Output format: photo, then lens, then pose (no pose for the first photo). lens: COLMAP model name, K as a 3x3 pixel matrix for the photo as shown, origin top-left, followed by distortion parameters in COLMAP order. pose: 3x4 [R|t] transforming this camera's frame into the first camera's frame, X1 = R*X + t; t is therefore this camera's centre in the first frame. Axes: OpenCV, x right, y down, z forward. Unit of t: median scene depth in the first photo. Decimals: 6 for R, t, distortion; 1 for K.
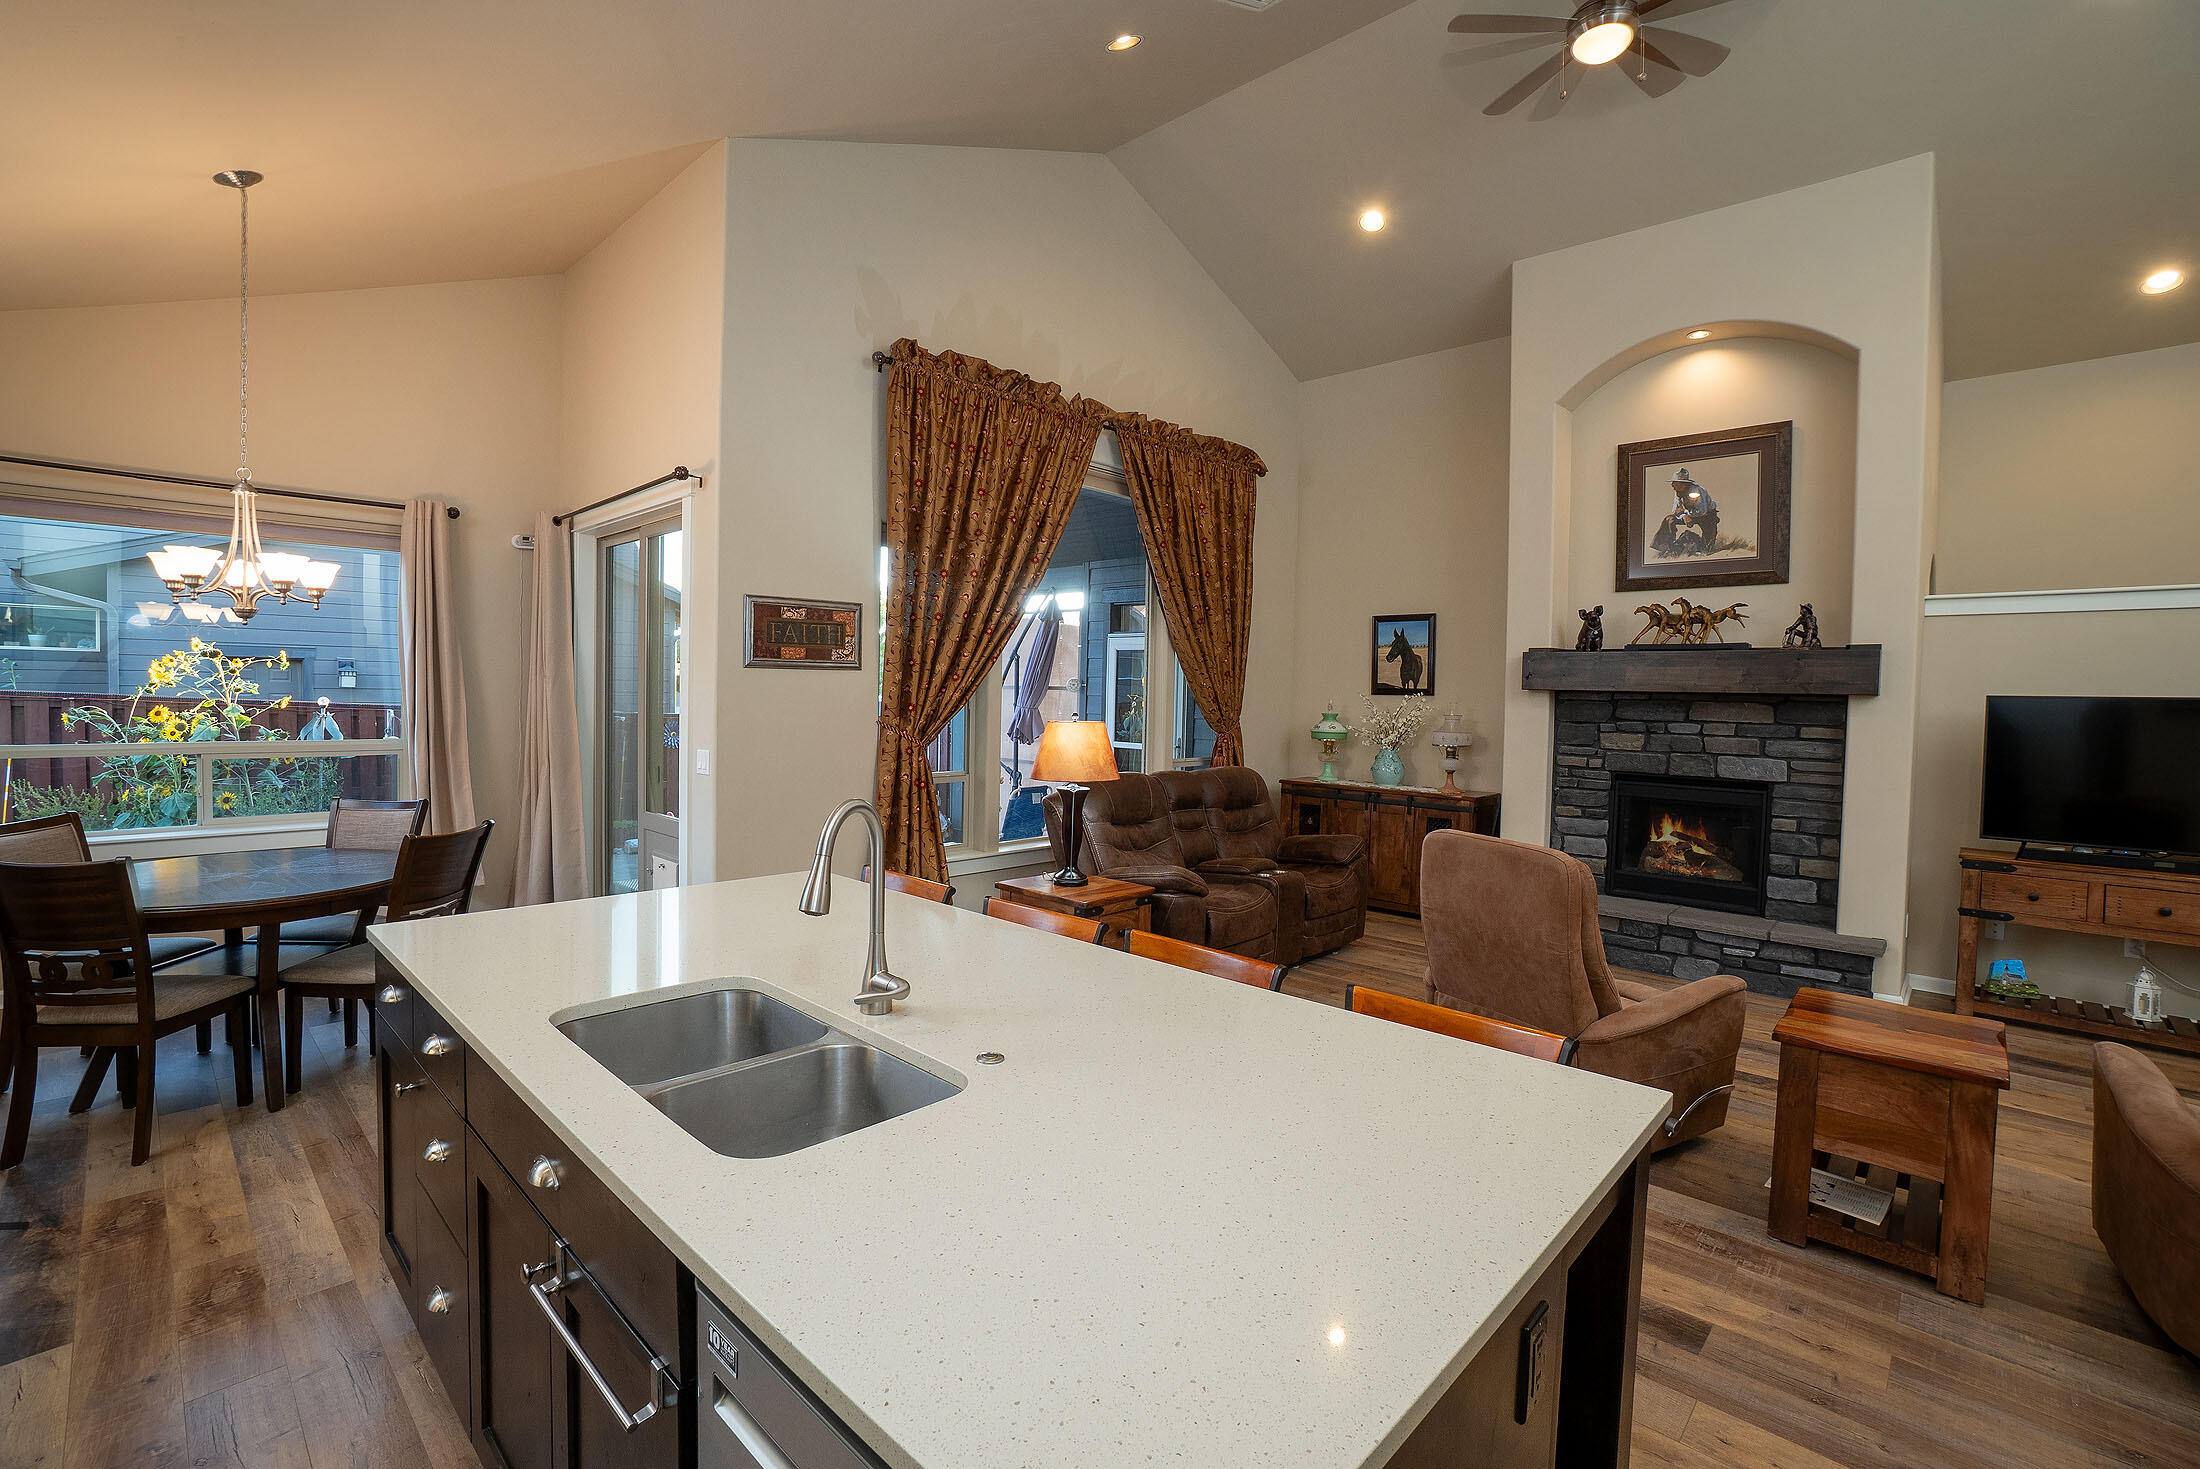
lens RADIAL K [[950.9, 0, 1100.0], [0, 950.9, 734.5], [0, 0, 1]] dist [-0.059729, 0.019397]
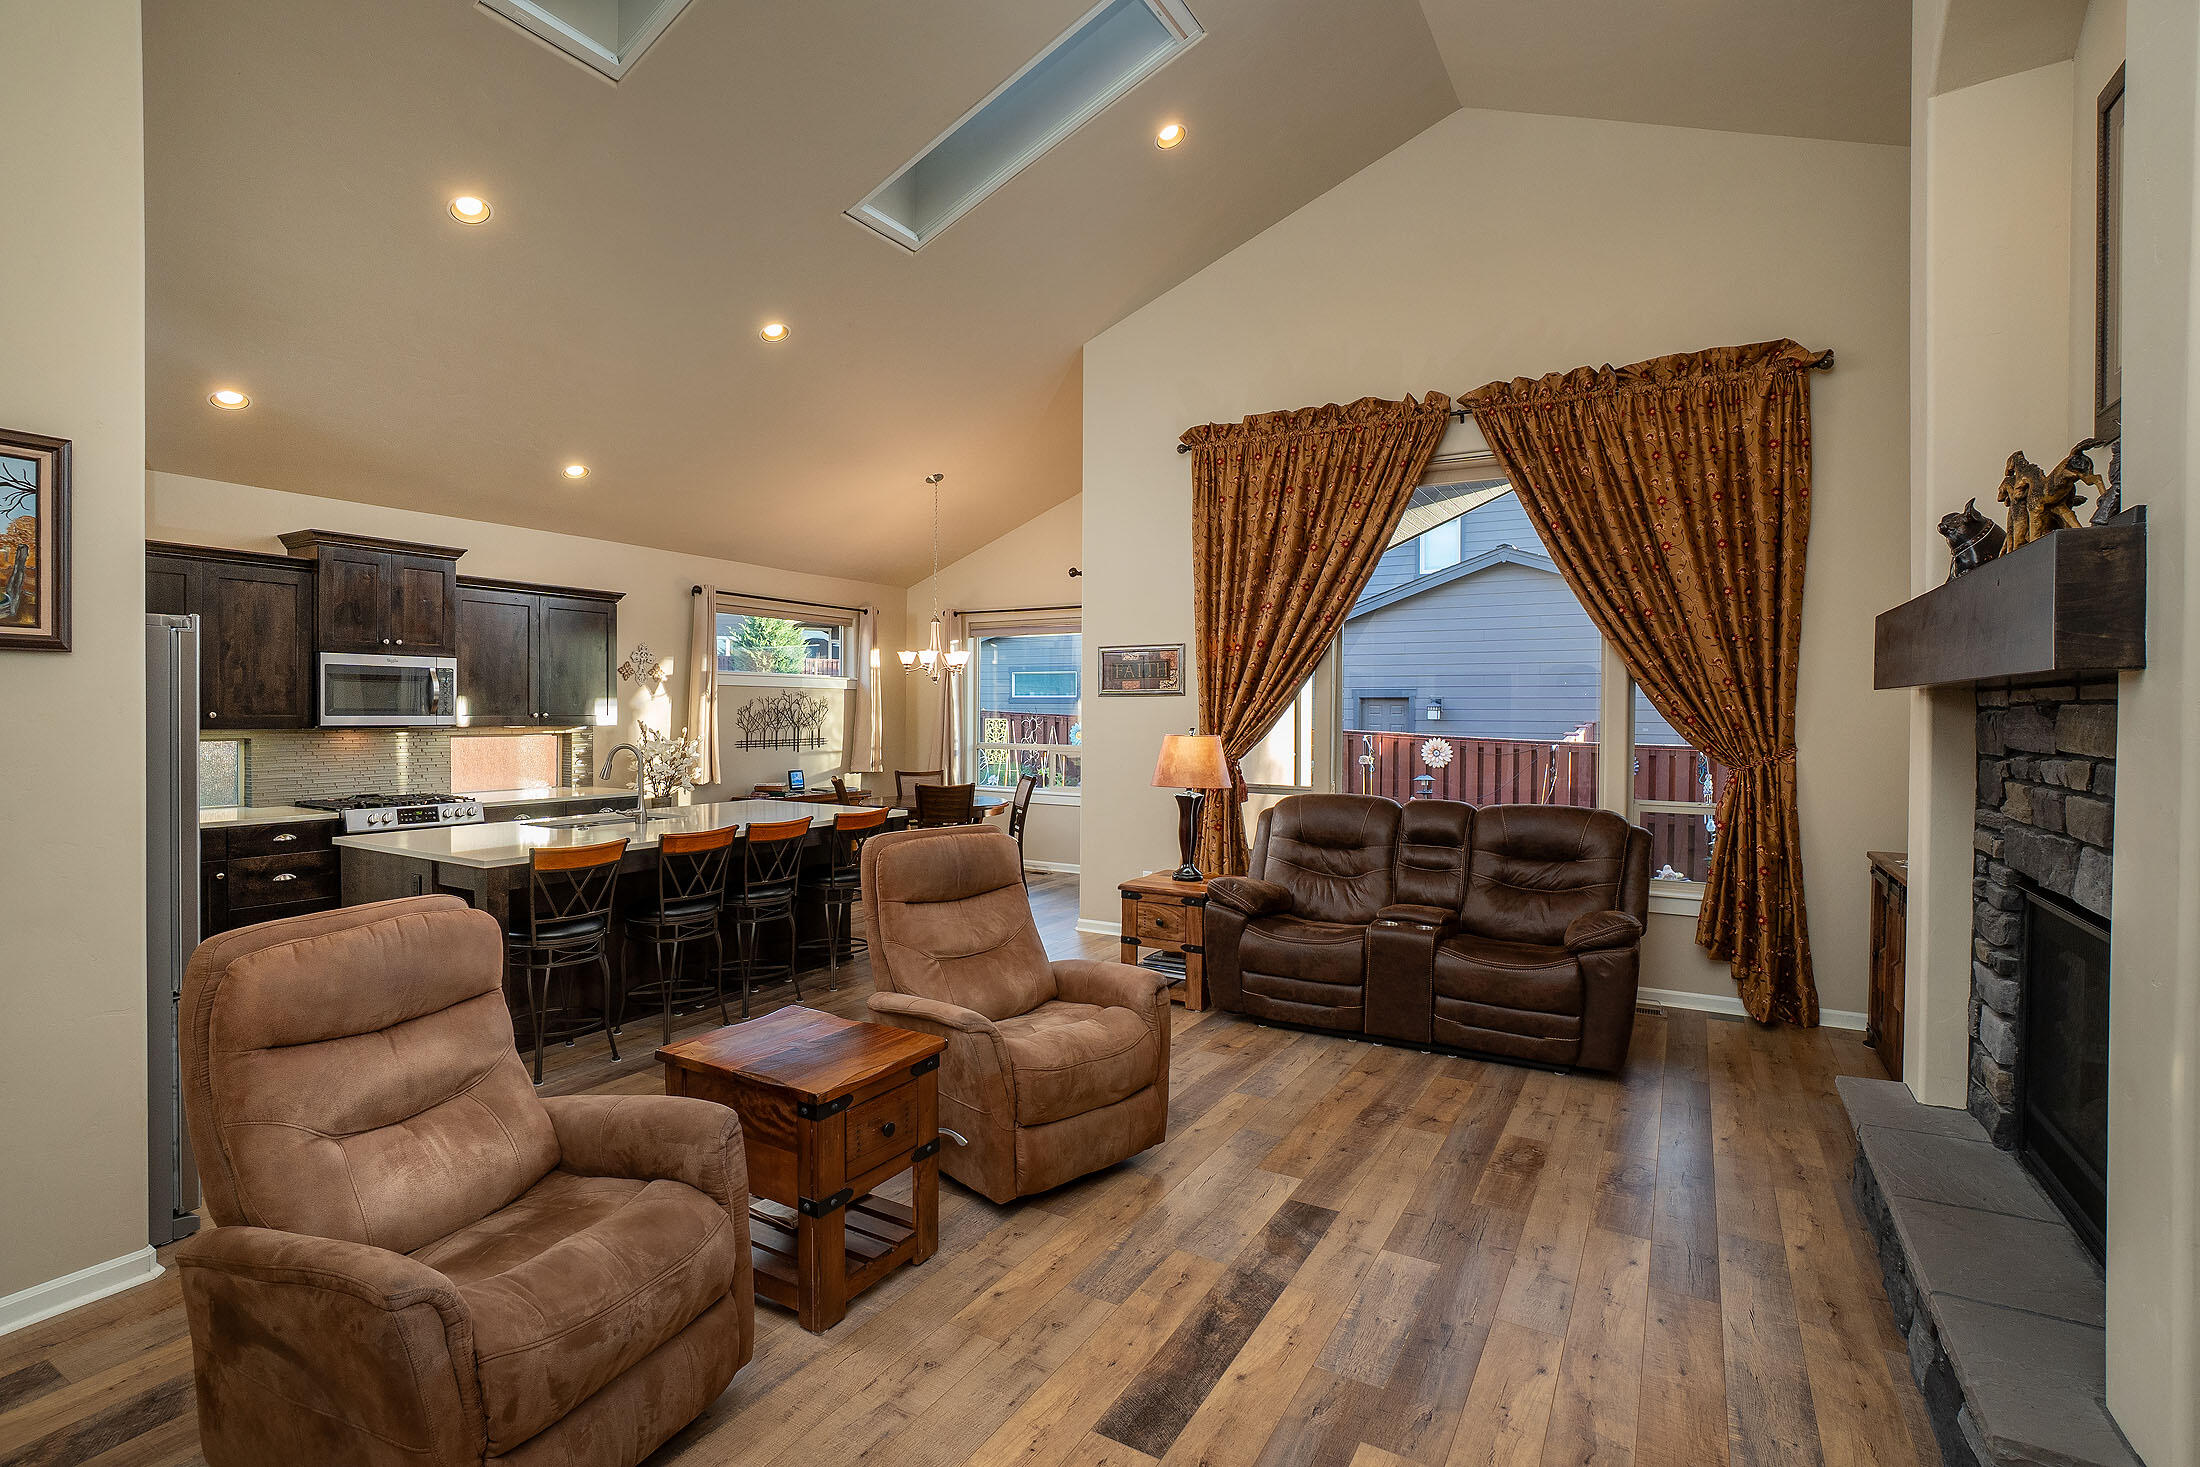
lens RADIAL K [[1035.3, 0, 1100.0], [0, 1035.3, 733.5], [0, 0, 1]] dist [-0.031429, 0.000163]
pose [[0.241966, 0.002461, -0.970282, 0.958413], [-0.046057, 0.998899, -0.008952, -0.000074], [0.969191, 0.046855, 0.241813, 0.502300]]
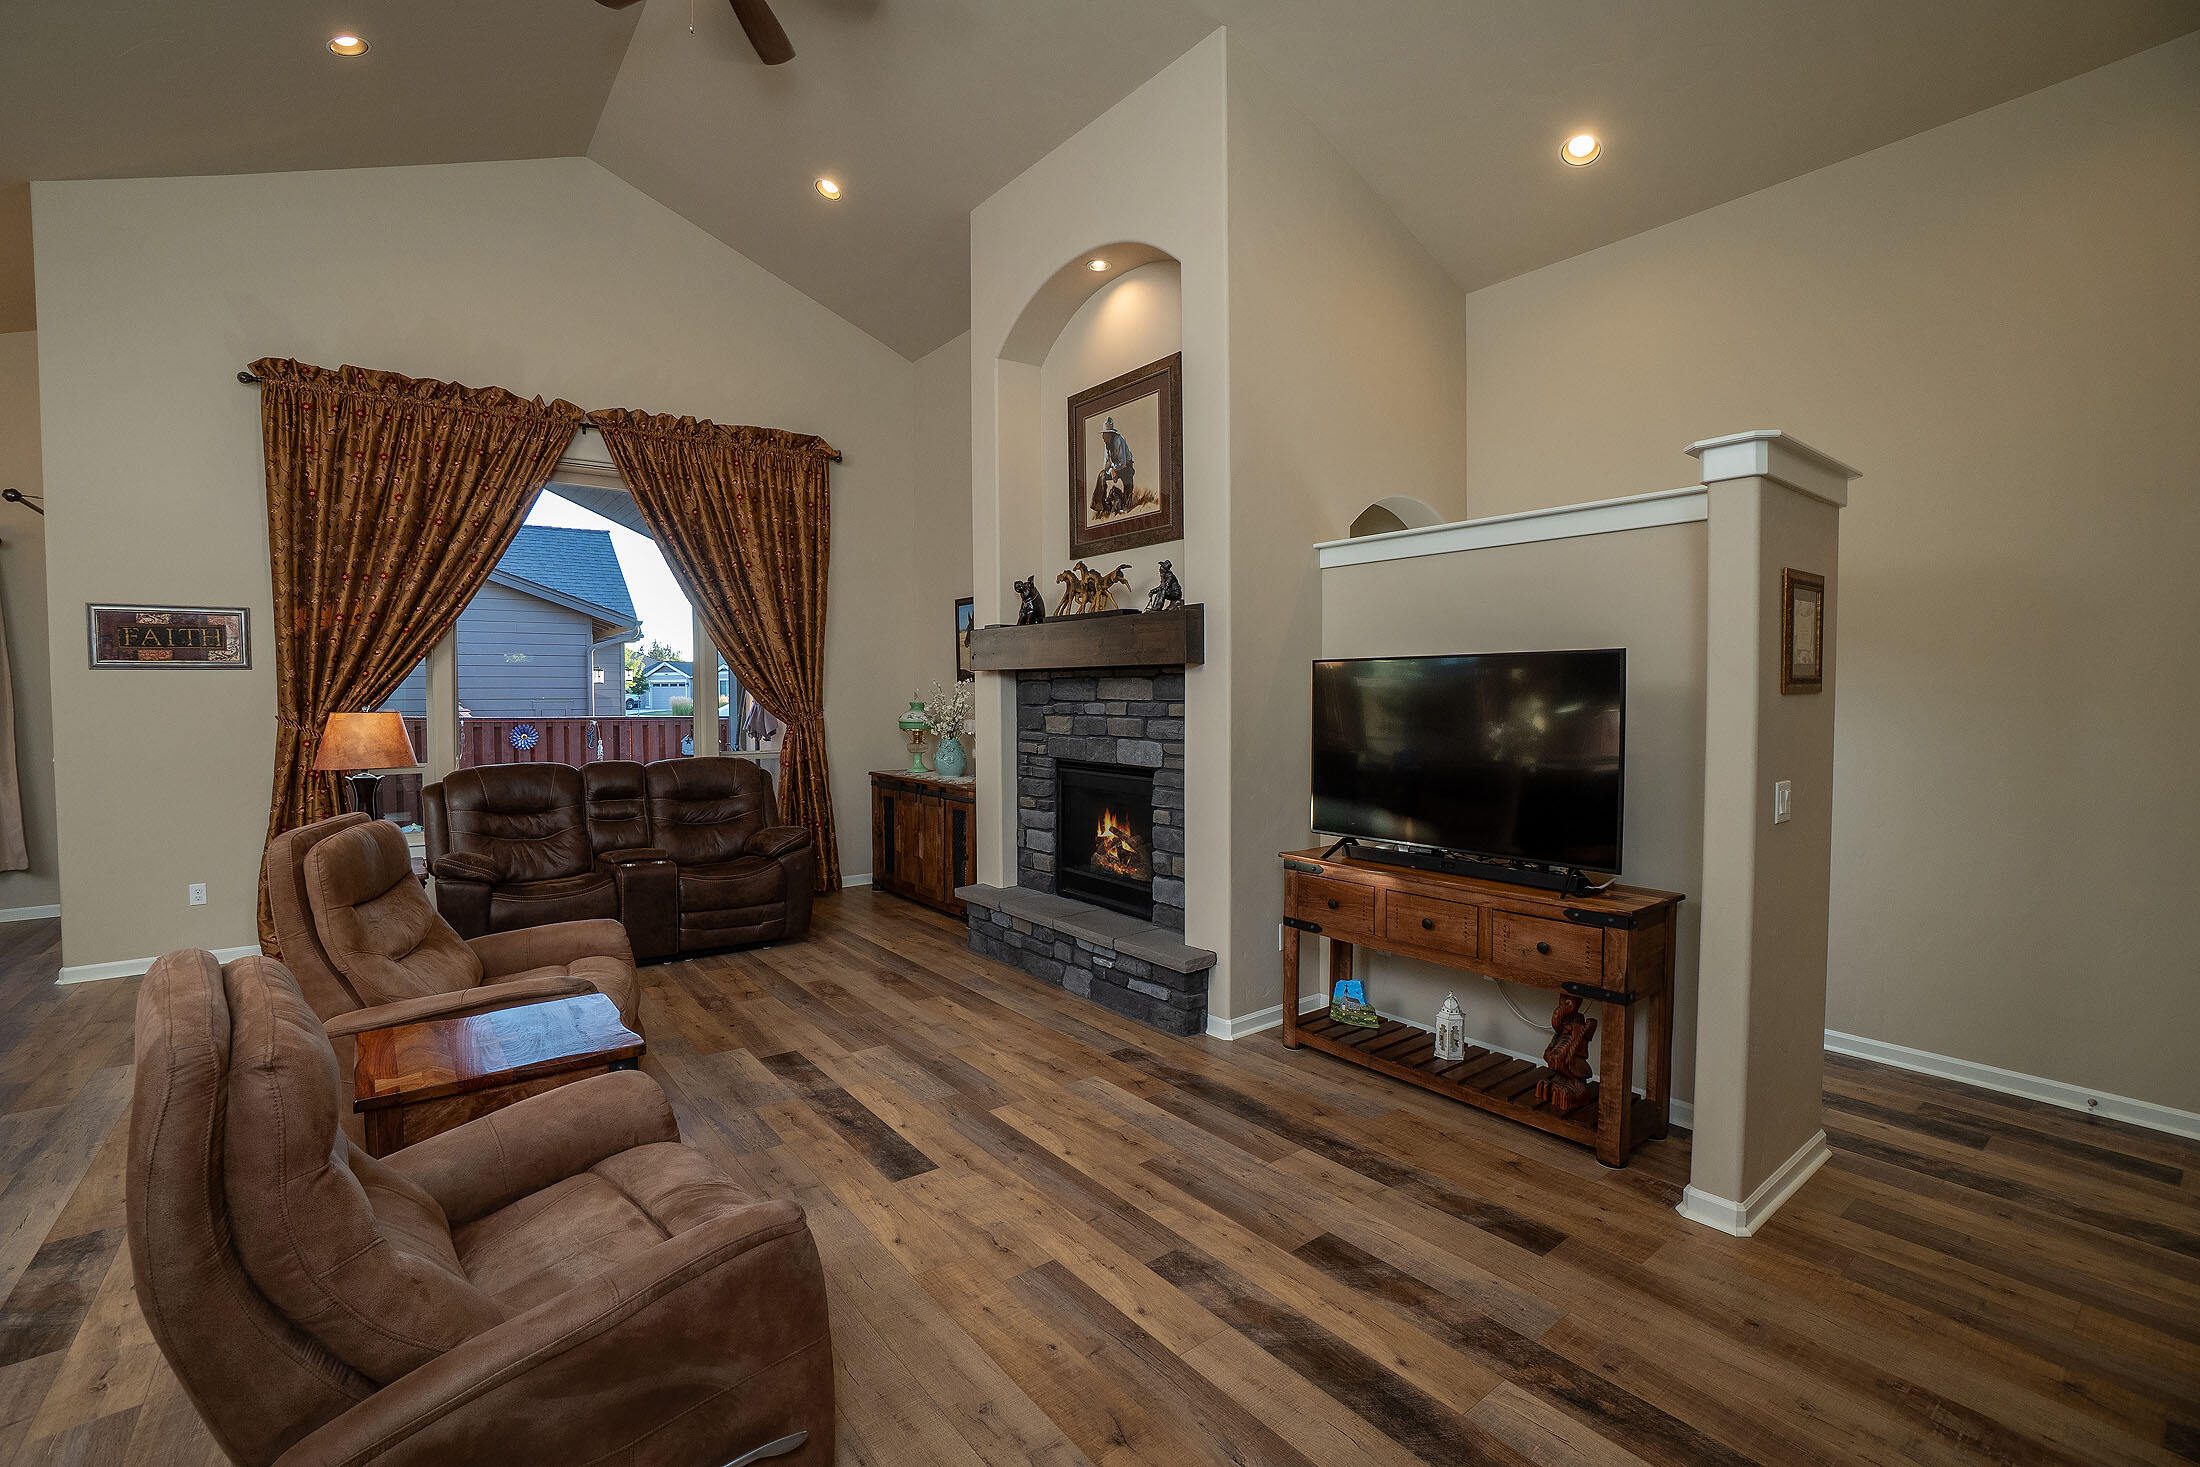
lens RADIAL K [[930.8, 0, 1100.0], [0, 930.8, 733.5], [0, 0, 1]] dist [-0.060786, 0.011297]
pose [[0.989592, -0.015290, -0.143086, 0.766826], [0.015023, 0.999883, -0.002943, 0.020187], [0.143115, 0.000763, 0.989706, 0.123968]]
